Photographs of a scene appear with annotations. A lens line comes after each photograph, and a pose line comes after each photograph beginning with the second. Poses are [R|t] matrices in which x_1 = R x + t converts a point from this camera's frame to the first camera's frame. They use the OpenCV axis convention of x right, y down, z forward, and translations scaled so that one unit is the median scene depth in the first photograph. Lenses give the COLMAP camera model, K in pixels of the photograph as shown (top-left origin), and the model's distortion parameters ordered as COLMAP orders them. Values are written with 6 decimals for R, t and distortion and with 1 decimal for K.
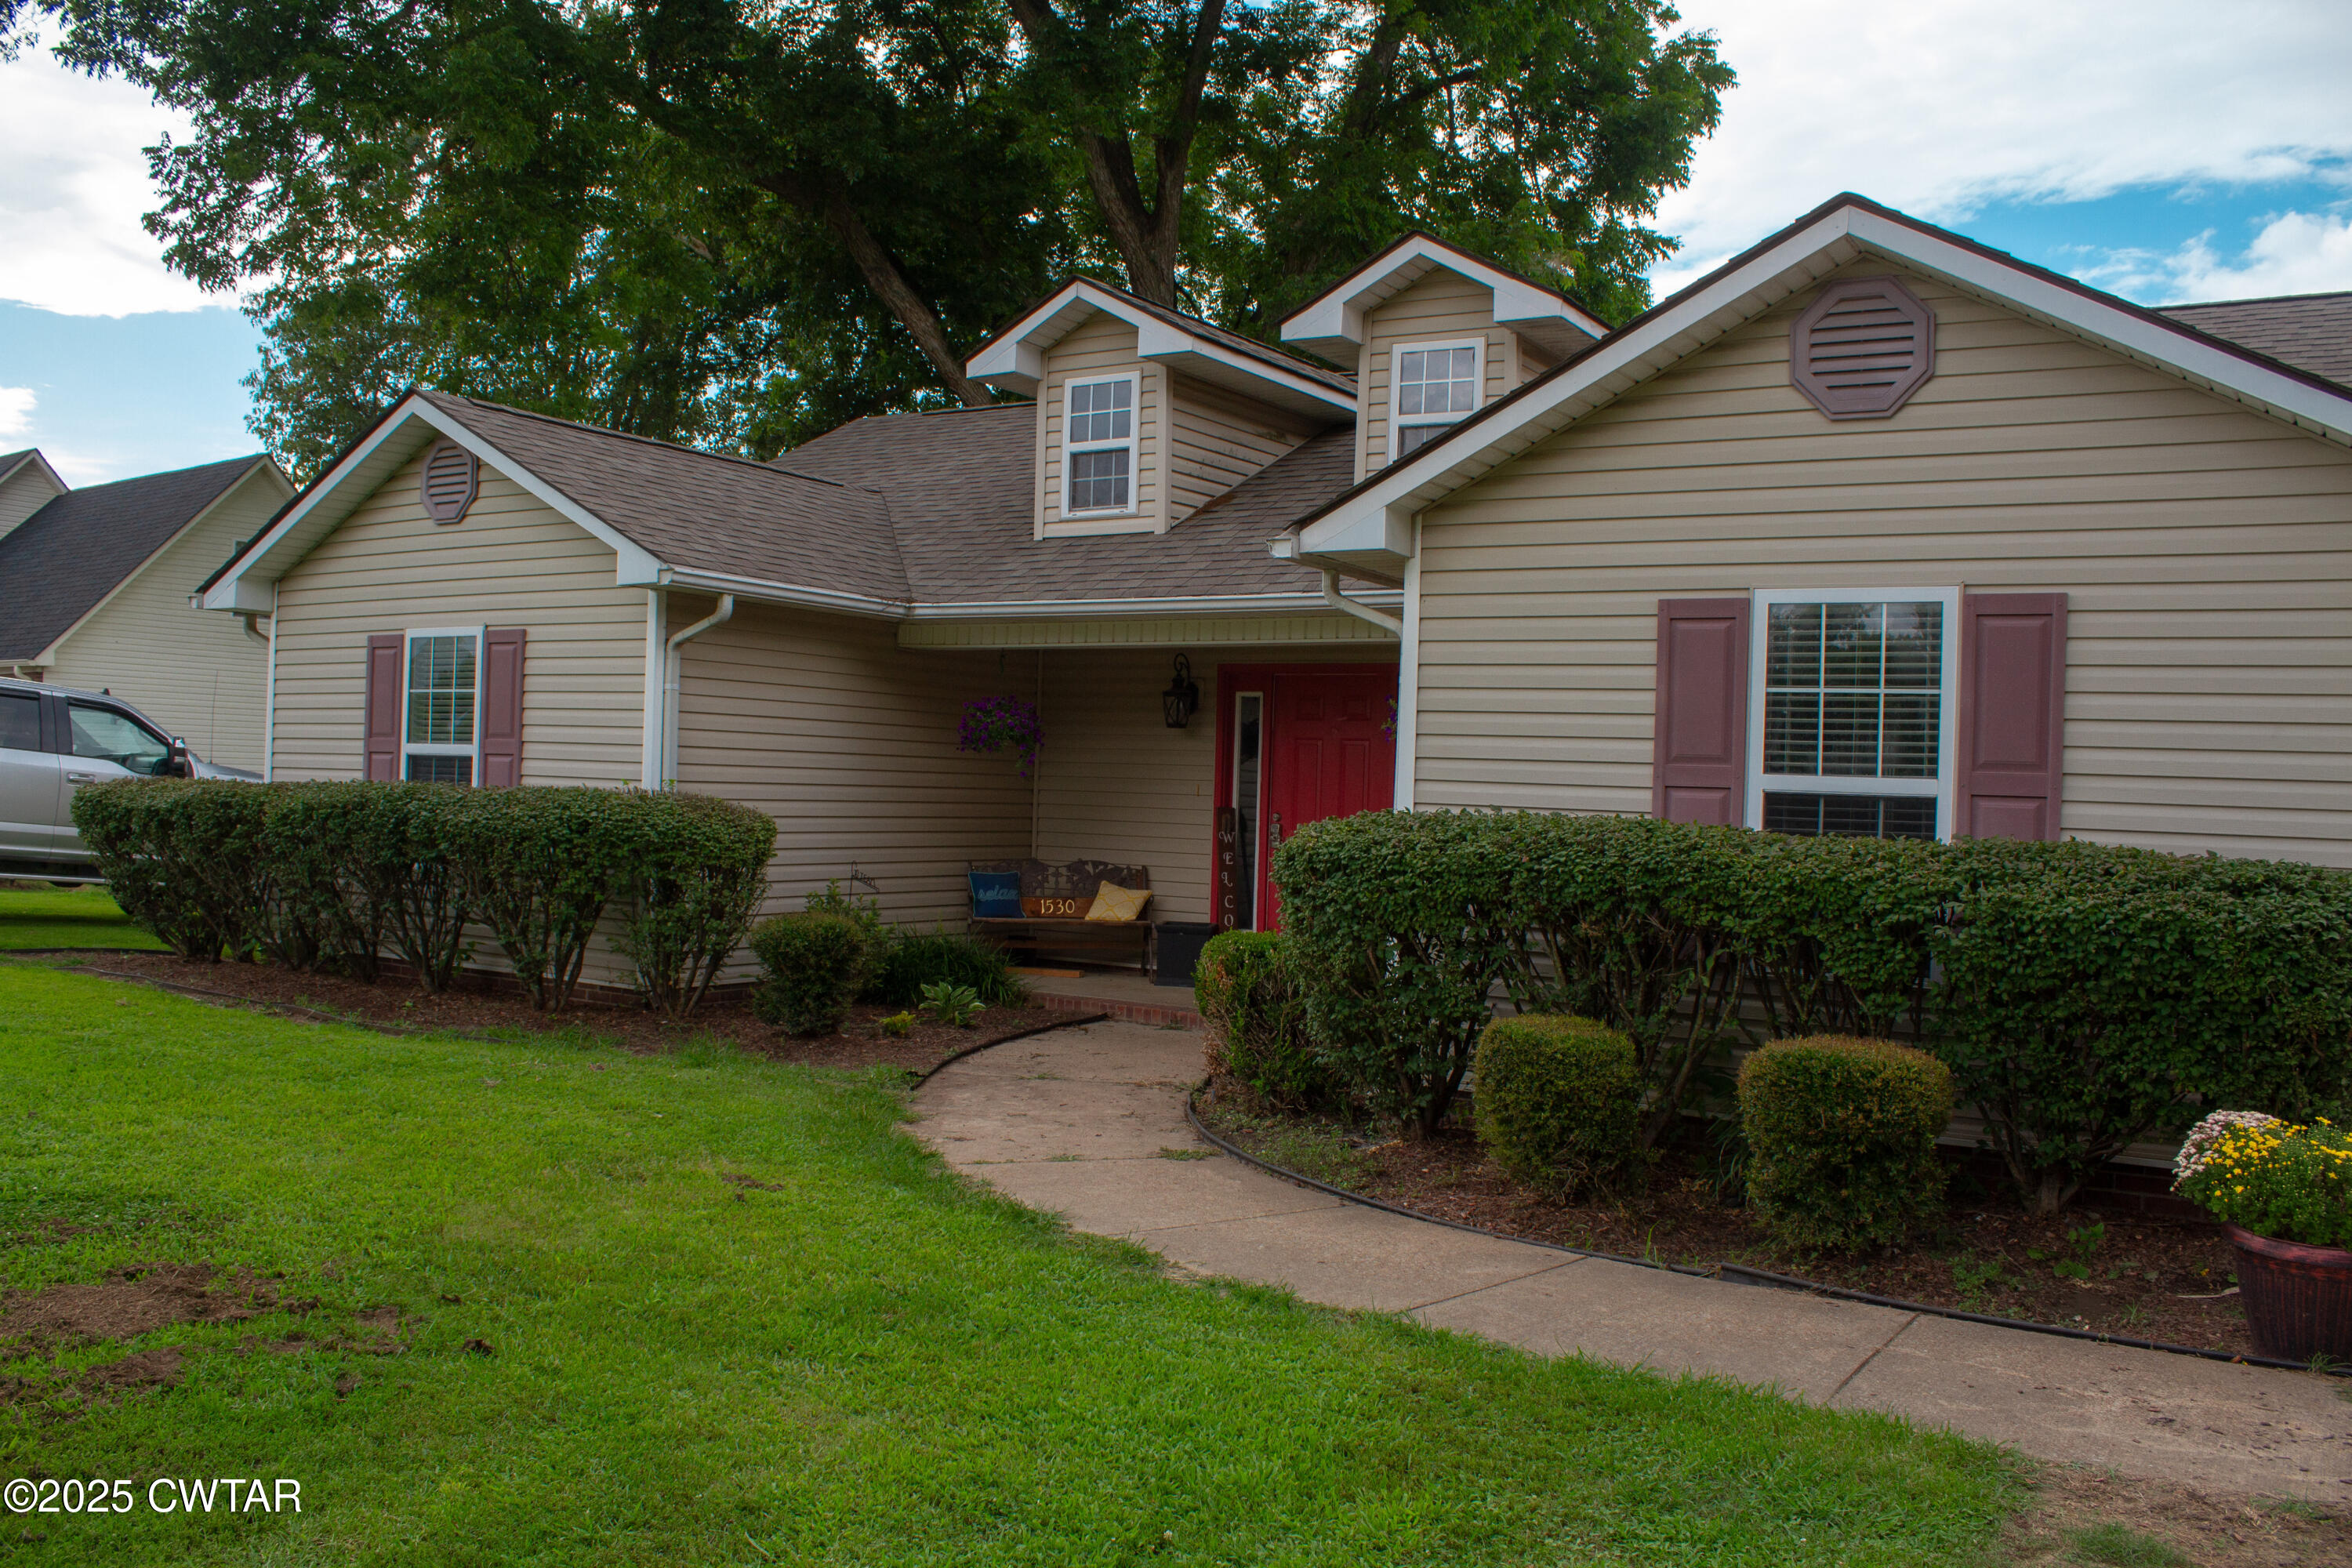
lens RADIAL K [[1980.0, 0, 1163.0], [0, 1980.0, 798.3], [0, 0, 1]] dist [-0.159058, 0.106469]
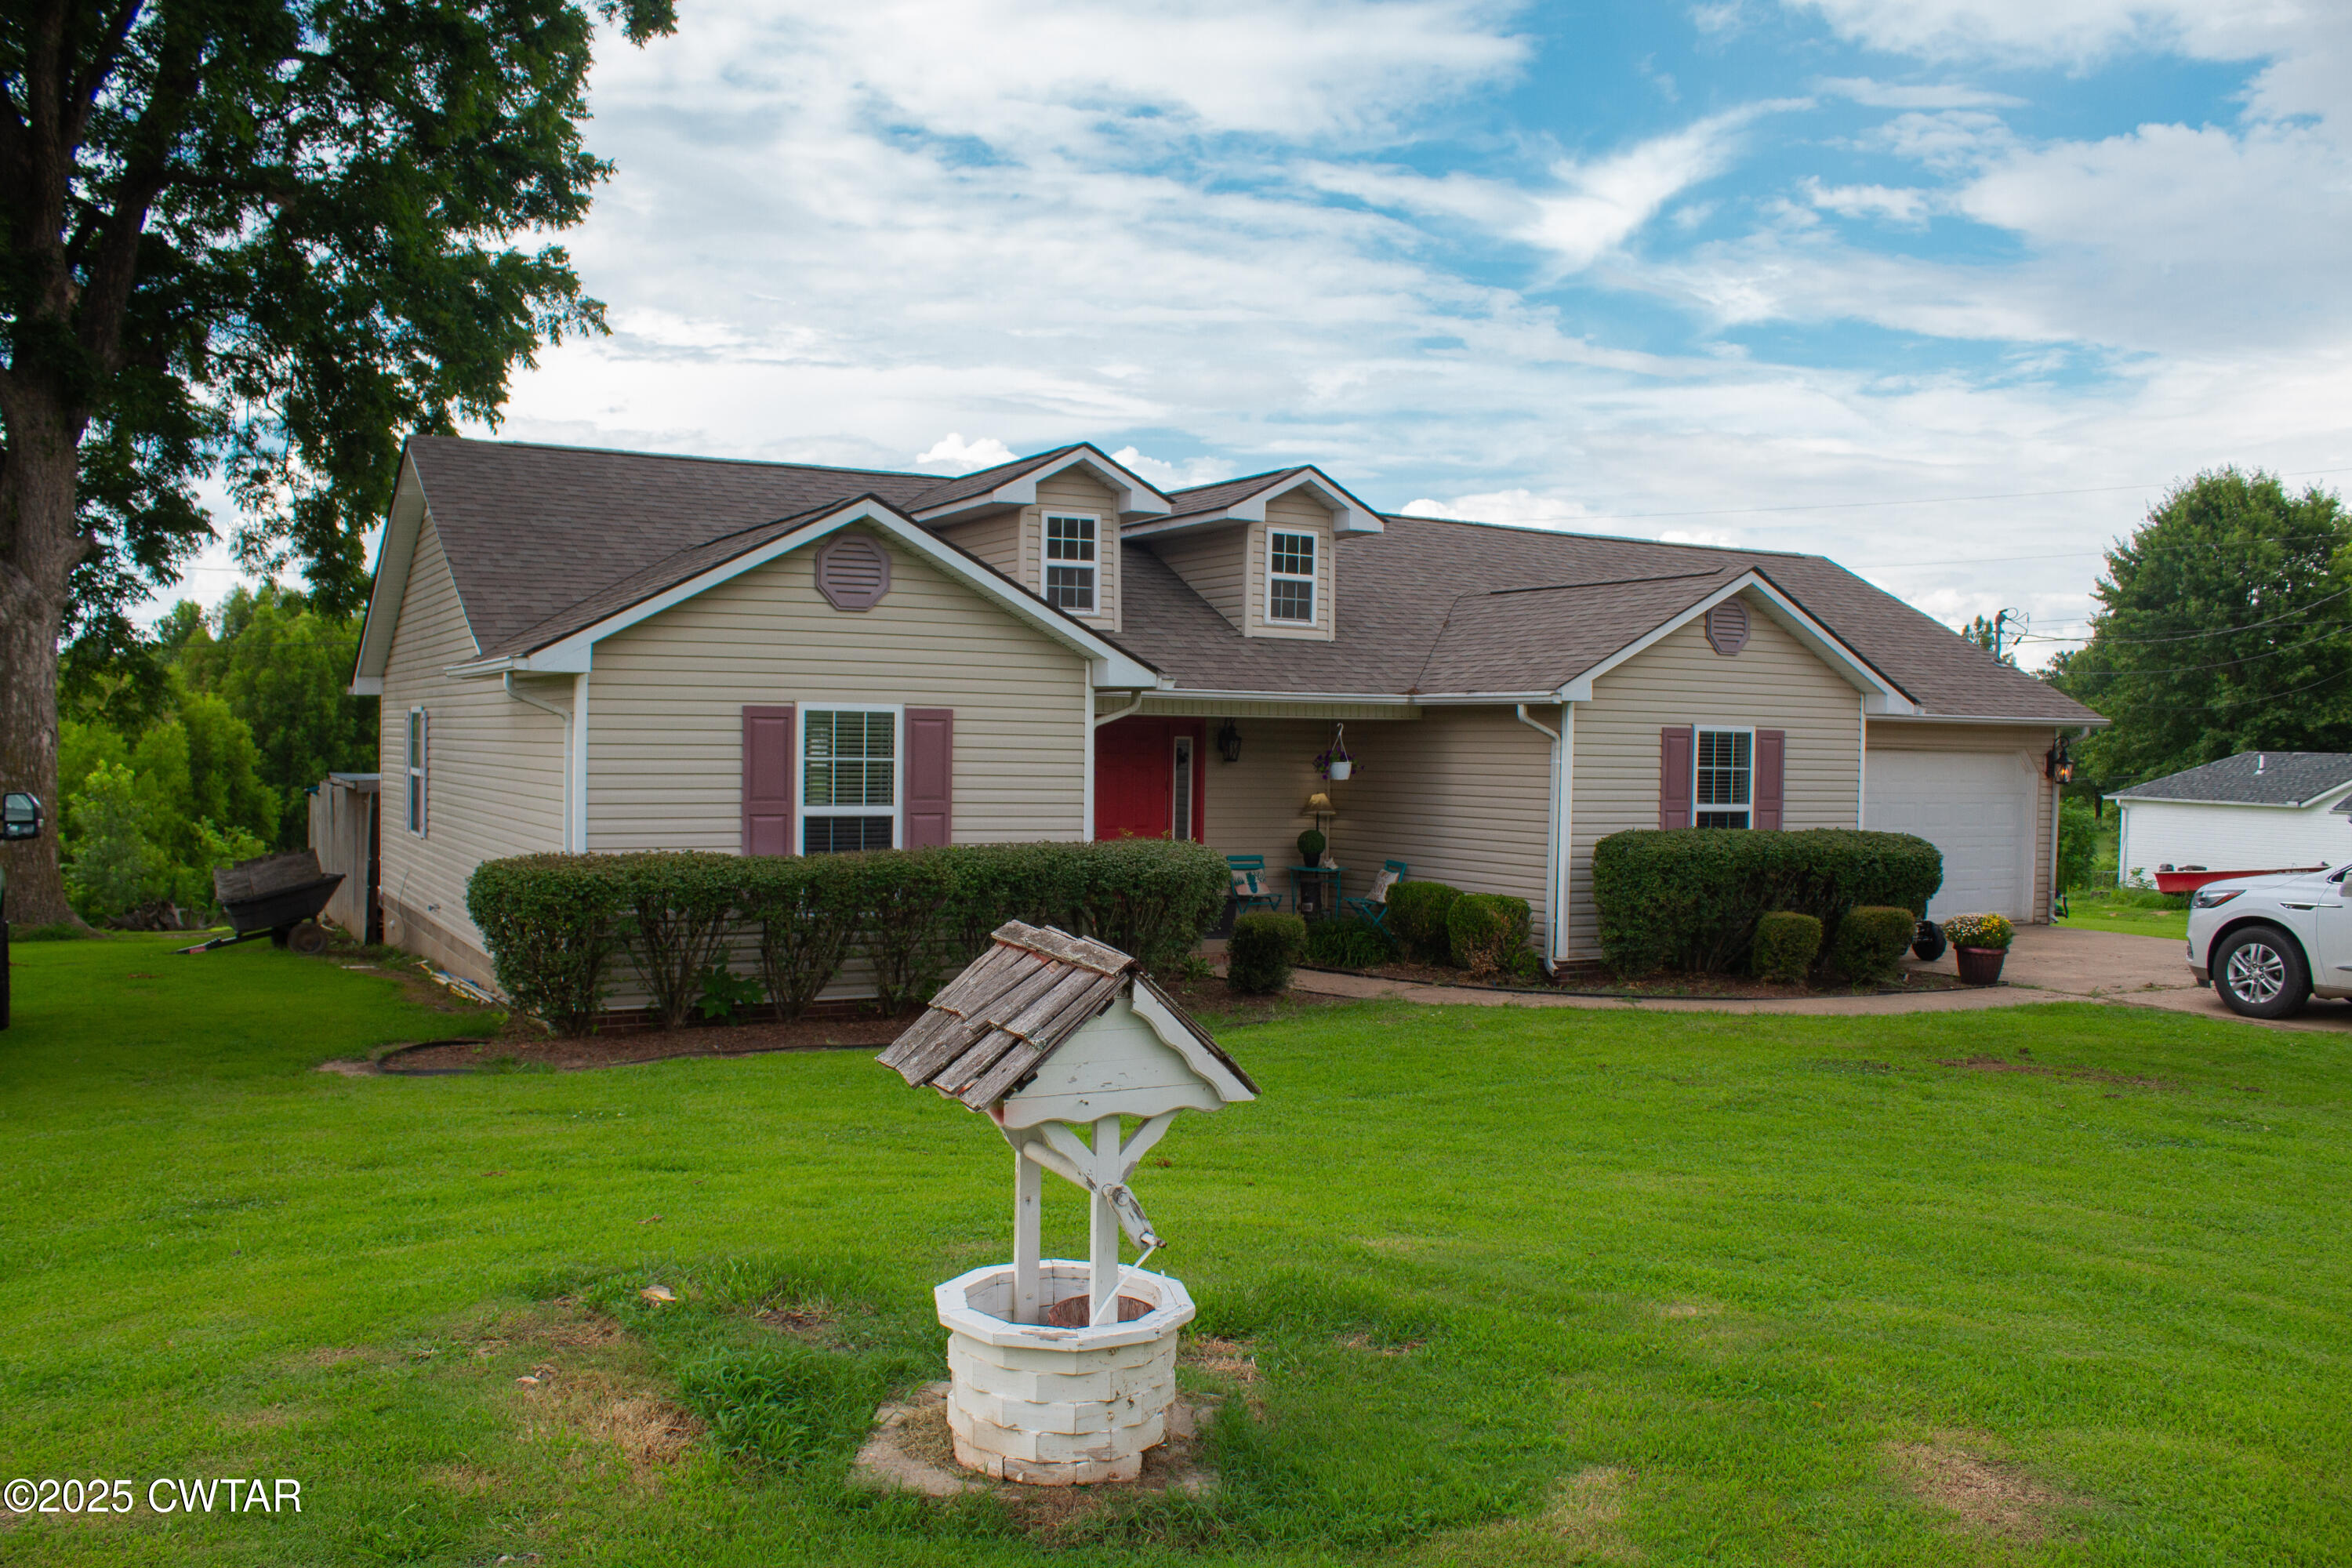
lens RADIAL K [[1980.0, 0, 1180.3], [0, 1980.0, 784.3], [0, 0, 1]] dist [-0.159058, 0.106469]
pose [[0.466503, -0.046244, 0.883310, -1.348656], [0.000785, 0.998654, 0.051869, -0.104014], [-0.884519, -0.023503, 0.465911, 0.300519]]
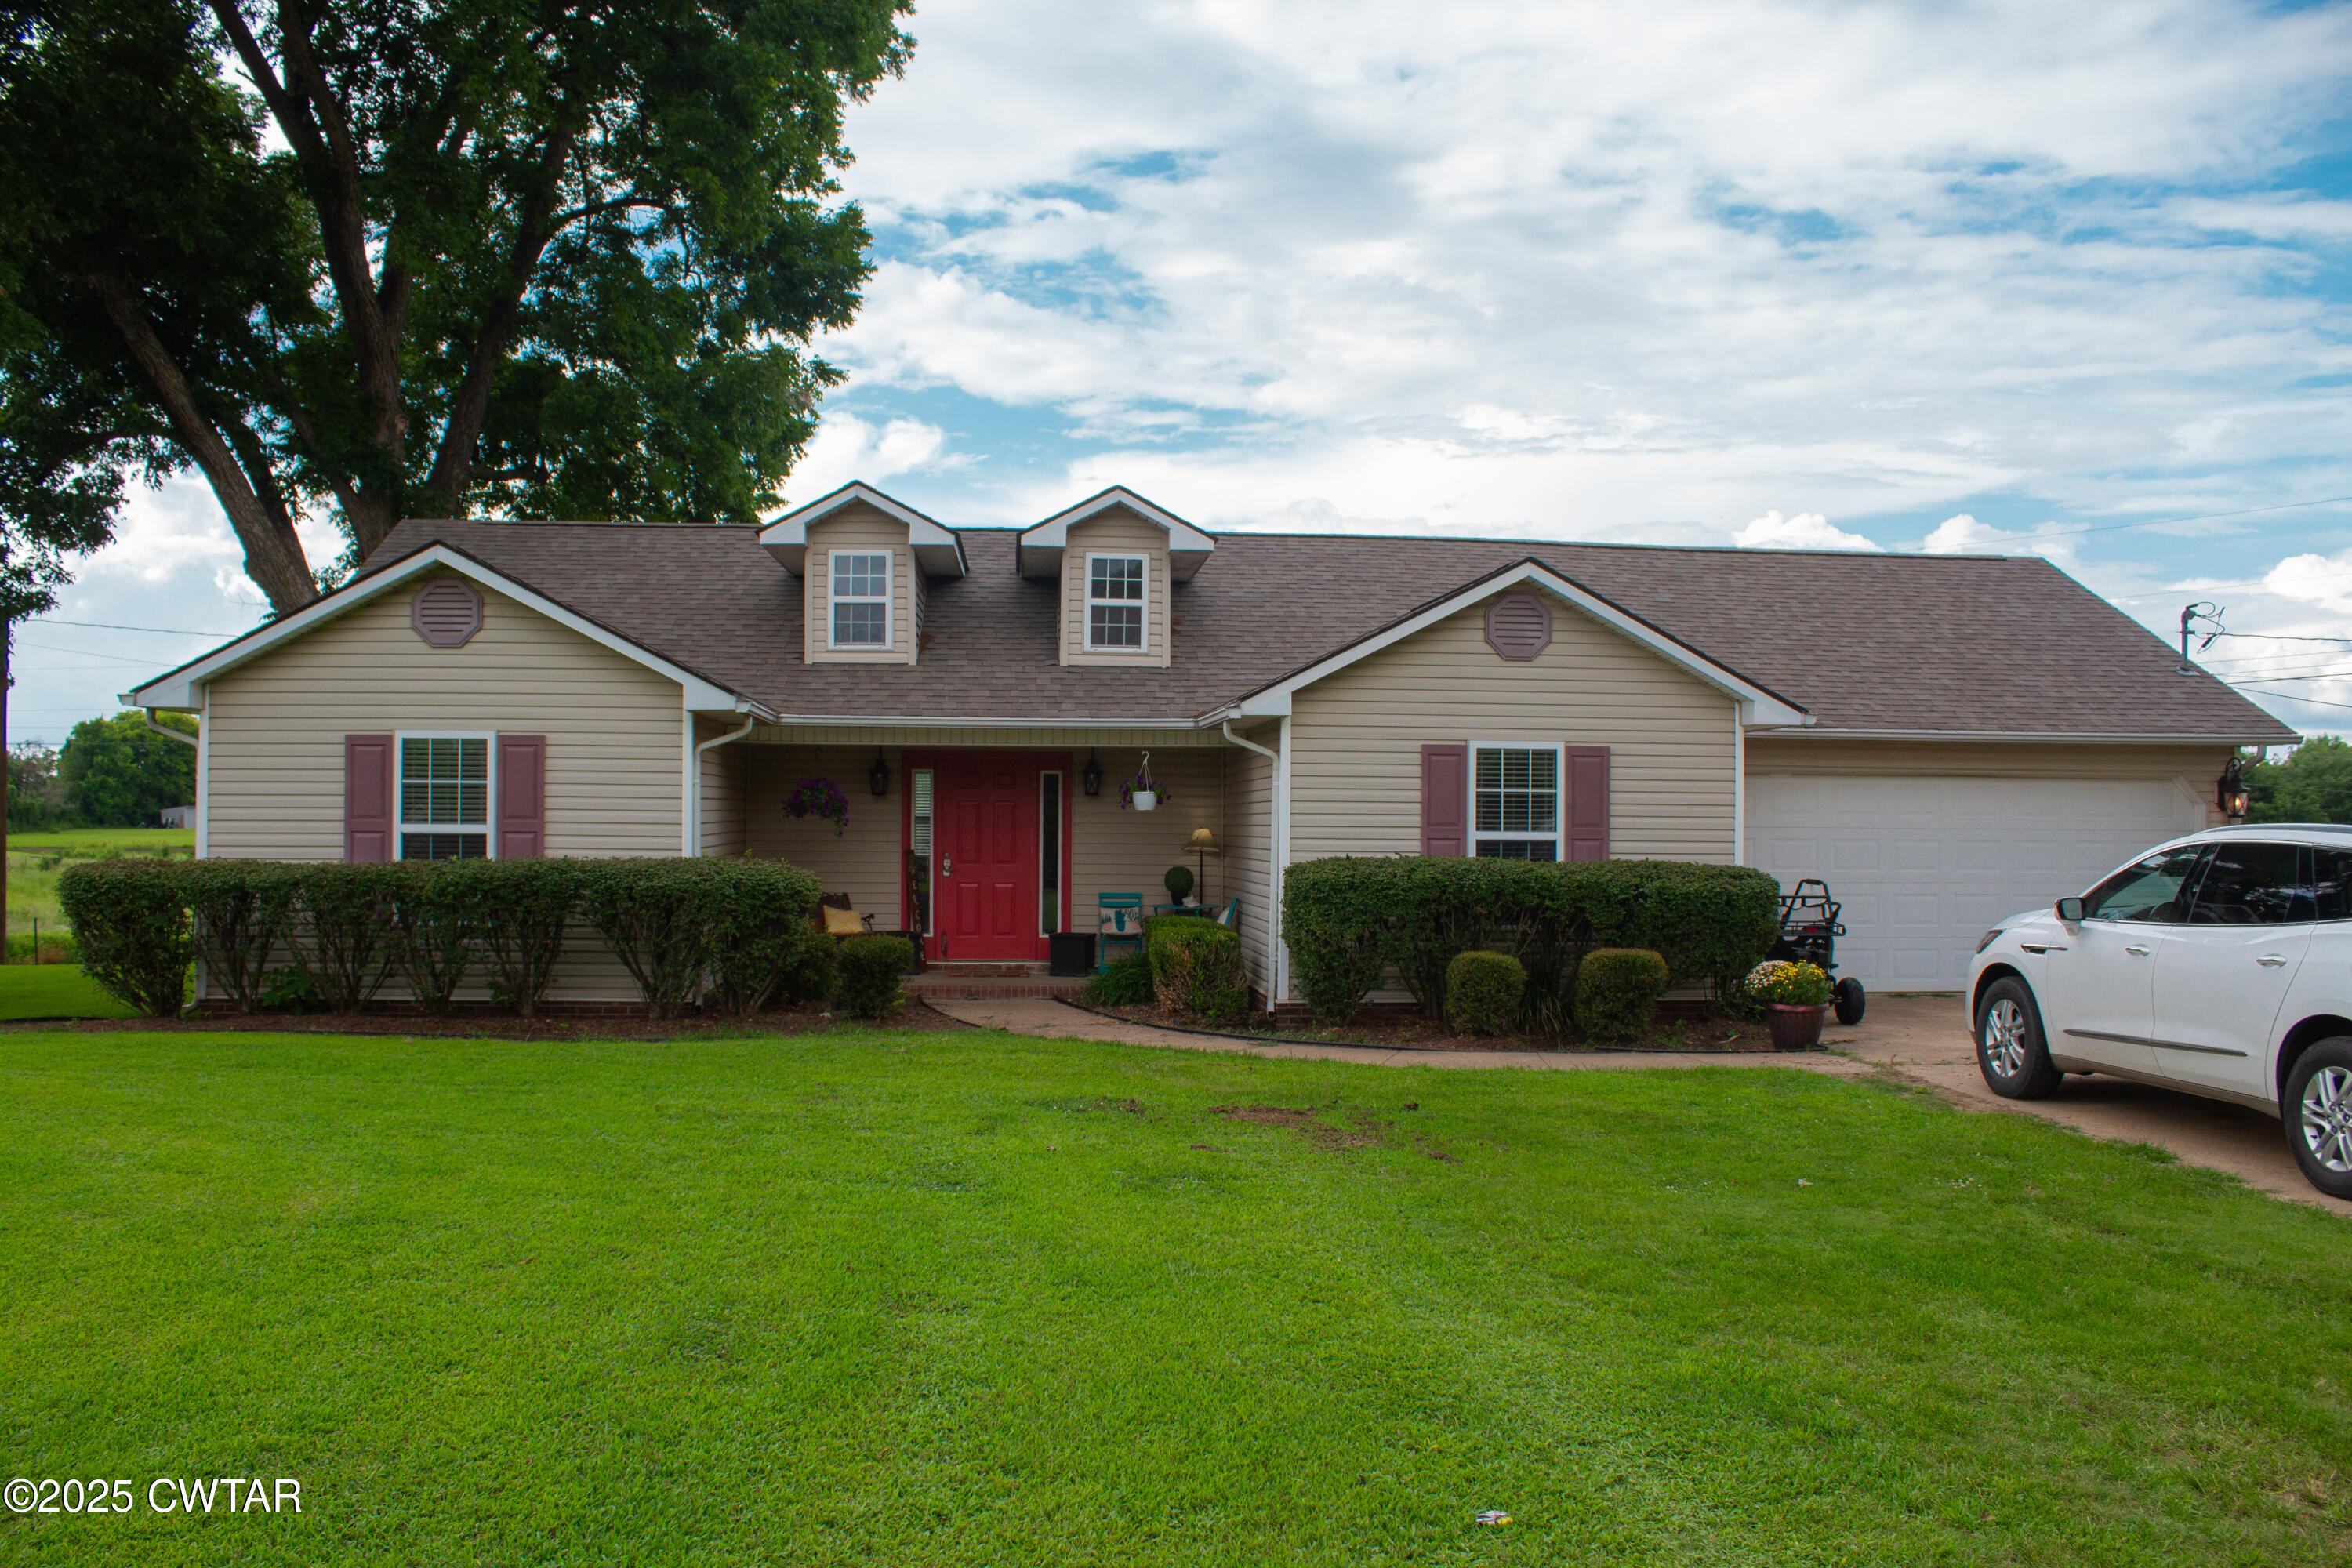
lens RADIAL K [[1980.0, 0, 1190.3], [0, 1980.0, 801.4], [0, 0, 1]] dist [-0.159058, 0.106469]
pose [[0.782368, -0.023740, 0.622364, -0.800521], [0.020763, 0.999712, 0.012032, -0.049325], [-0.622471, 0.003509, 0.782635, -0.286554]]
